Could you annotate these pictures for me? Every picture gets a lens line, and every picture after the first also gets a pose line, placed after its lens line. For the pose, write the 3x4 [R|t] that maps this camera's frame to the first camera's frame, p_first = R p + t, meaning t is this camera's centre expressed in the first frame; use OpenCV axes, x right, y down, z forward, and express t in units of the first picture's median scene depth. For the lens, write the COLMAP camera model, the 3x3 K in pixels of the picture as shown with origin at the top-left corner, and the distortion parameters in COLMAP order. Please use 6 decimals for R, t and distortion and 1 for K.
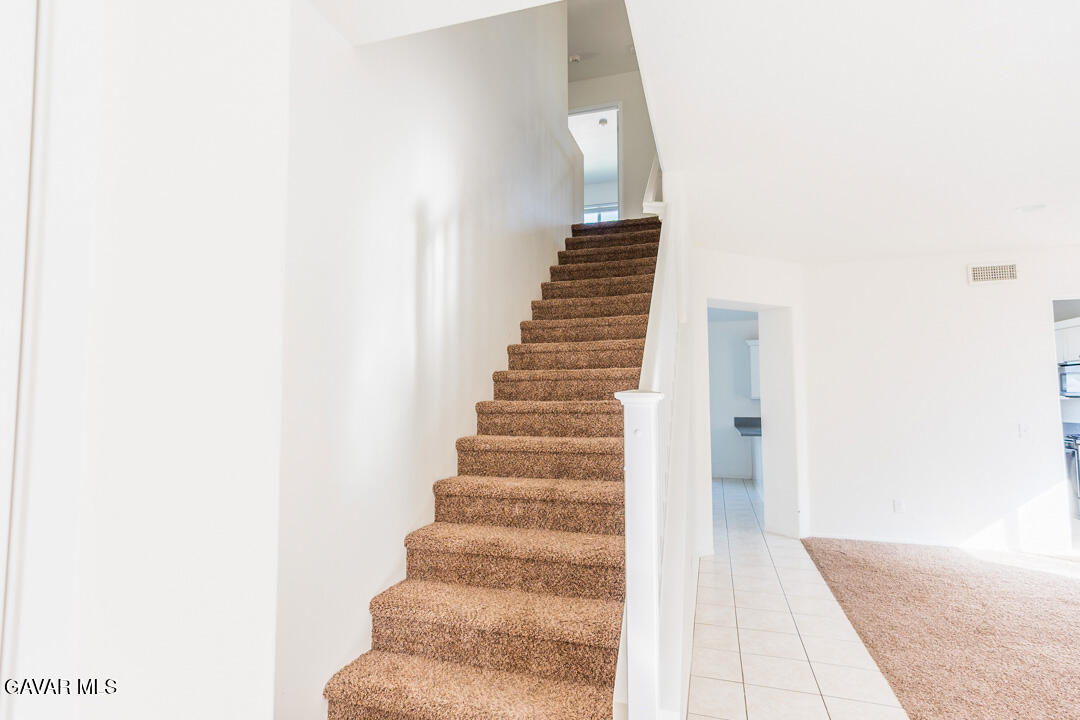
lens RADIAL K [[563.8, 0, 532.1], [0, 563.8, 360.1], [0, 0, 1]] dist [-0.000295, 0.016596]
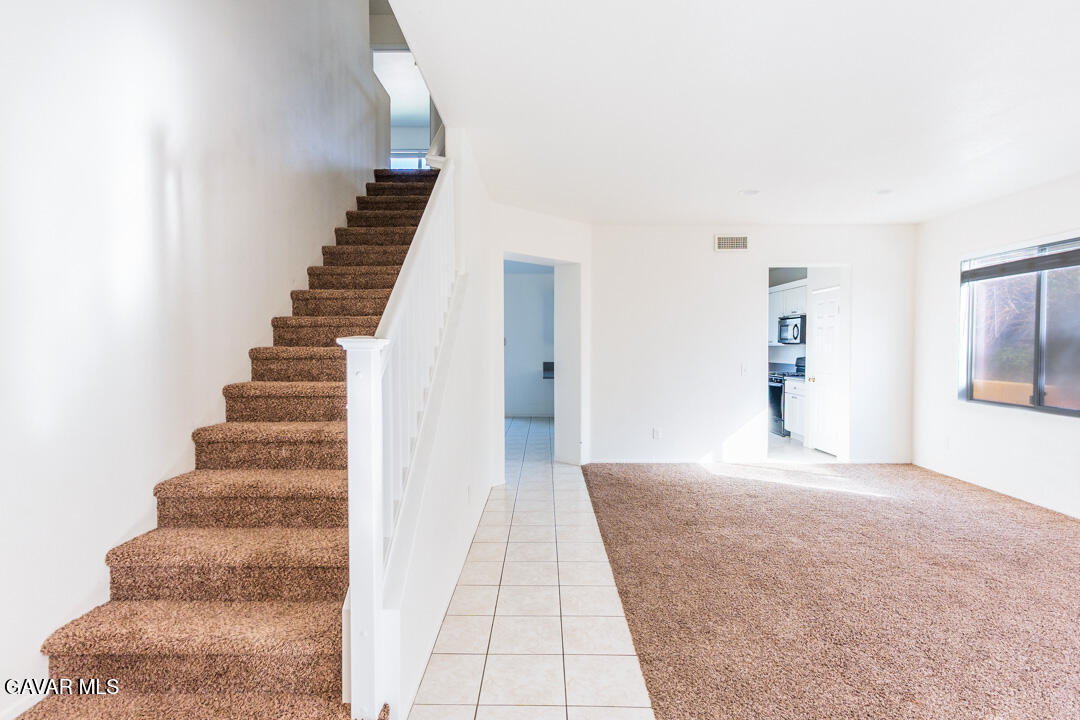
lens RADIAL K [[552.3, 0, 538.4], [0, 552.3, 360.8], [0, 0, 1]] dist [0.003142, 0.011268]
pose [[0.955897, -0.008103, 0.293590, 0.112211], [-0.019952, 0.995519, 0.092437, -0.002710], [-0.293024, -0.094218, 0.951452, -0.072746]]
